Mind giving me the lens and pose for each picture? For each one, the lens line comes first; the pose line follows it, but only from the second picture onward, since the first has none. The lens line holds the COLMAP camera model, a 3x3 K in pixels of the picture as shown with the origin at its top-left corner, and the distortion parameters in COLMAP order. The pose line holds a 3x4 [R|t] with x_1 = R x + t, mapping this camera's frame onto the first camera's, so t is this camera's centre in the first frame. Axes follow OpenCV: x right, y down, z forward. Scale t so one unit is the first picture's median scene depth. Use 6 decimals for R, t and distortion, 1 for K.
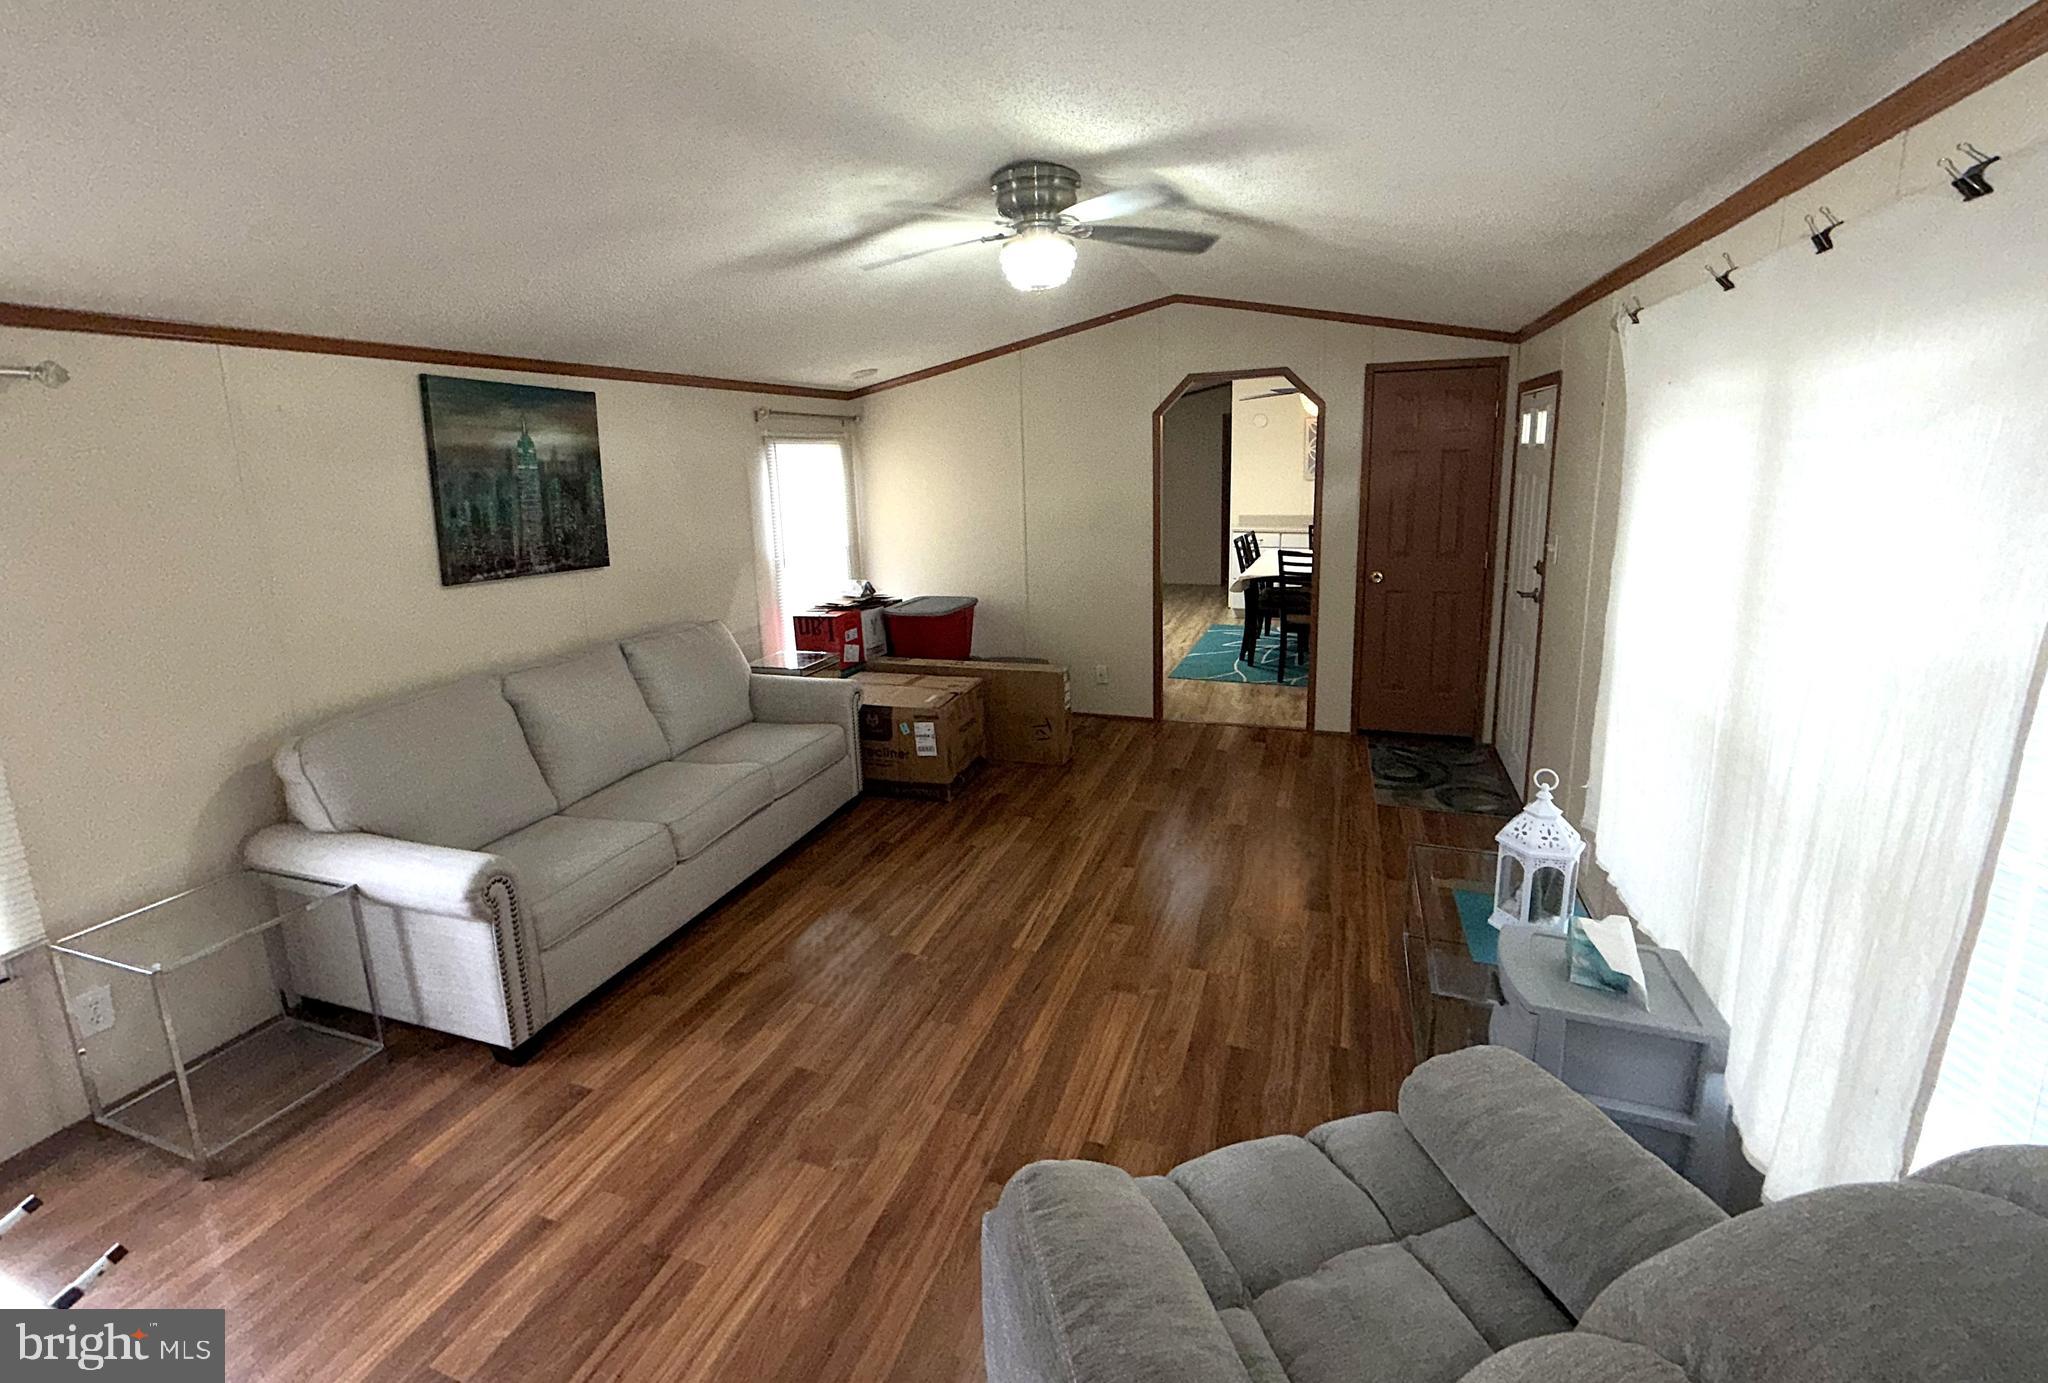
lens RADIAL K [[883.1, 0, 1021.7], [0, 883.1, 624.2], [0, 0, 1]] dist [0.000808, 0.000058]
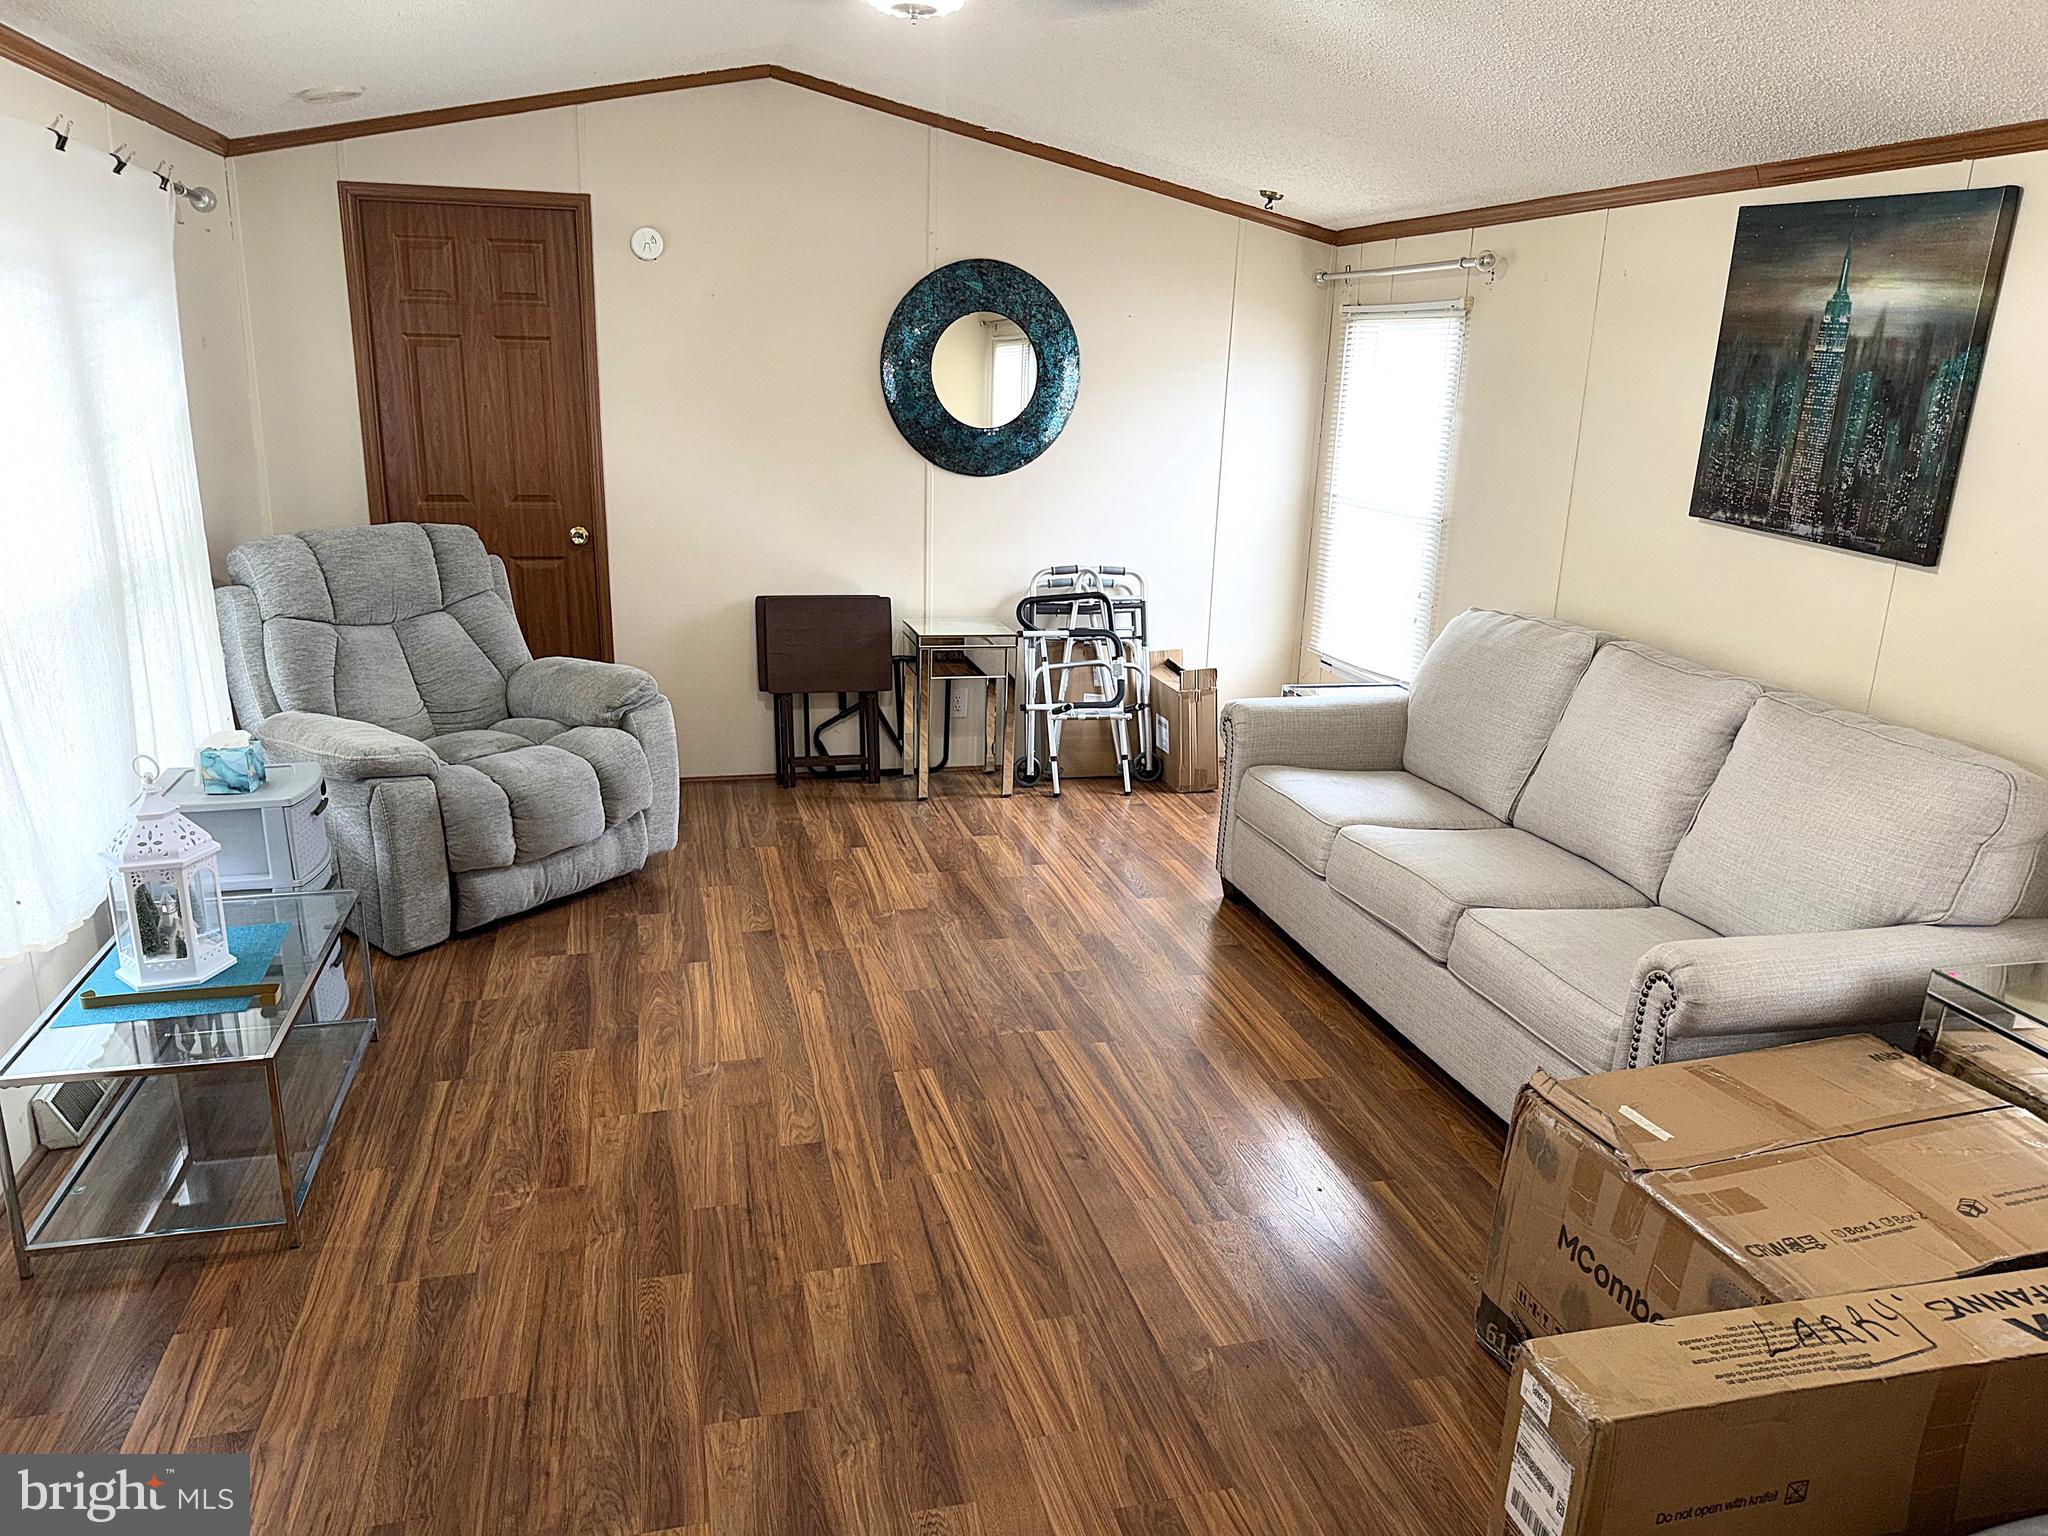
lens RADIAL K [[1441.3, 0, 1024.0], [0, 1441.3, 768.0], [0, 0, 1]] dist [0.036656, -0.003365]
pose [[-0.824875, 0.159669, -0.542298, 0.429646], [-0.115501, 0.891448, 0.438155, -0.290991], [0.553391, 0.424059, -0.716891, 1.510279]]
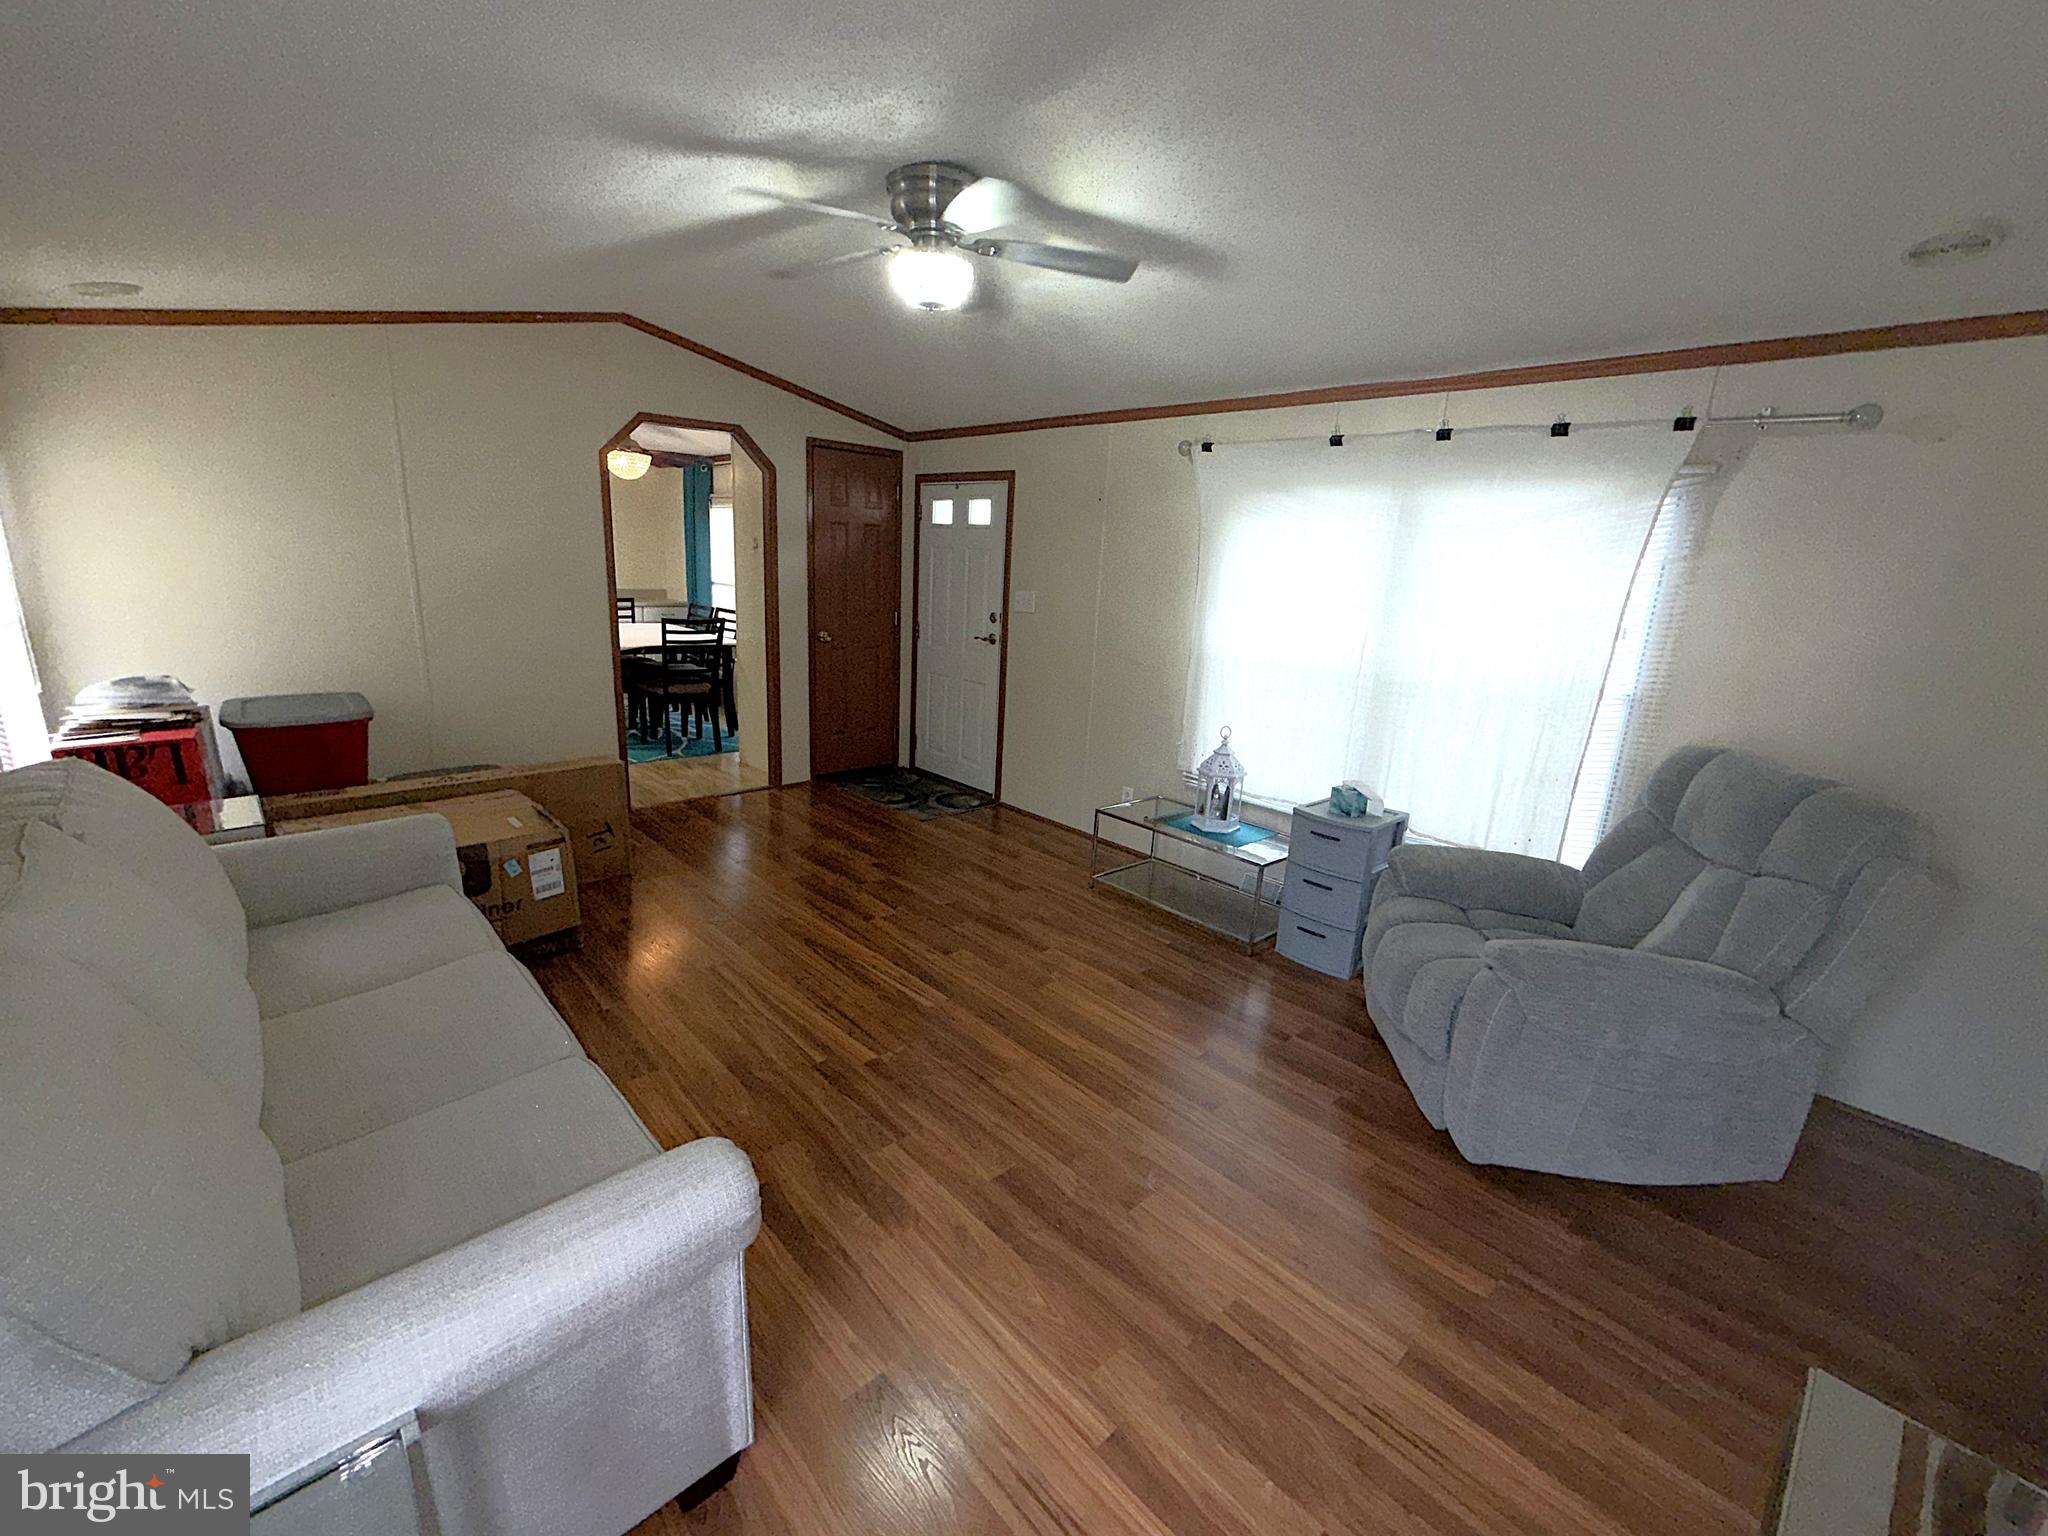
lens RADIAL K [[854.9, 0, 1024.0], [0, 854.9, 768.0], [0, 0, 1]] dist [-0.000965, -0.000076]
pose [[0.448120, -0.168058, 0.878035, -0.648263], [0.110404, 0.985056, 0.132196, -0.005124], [-0.887130, 0.037699, 0.459978, 0.403749]]
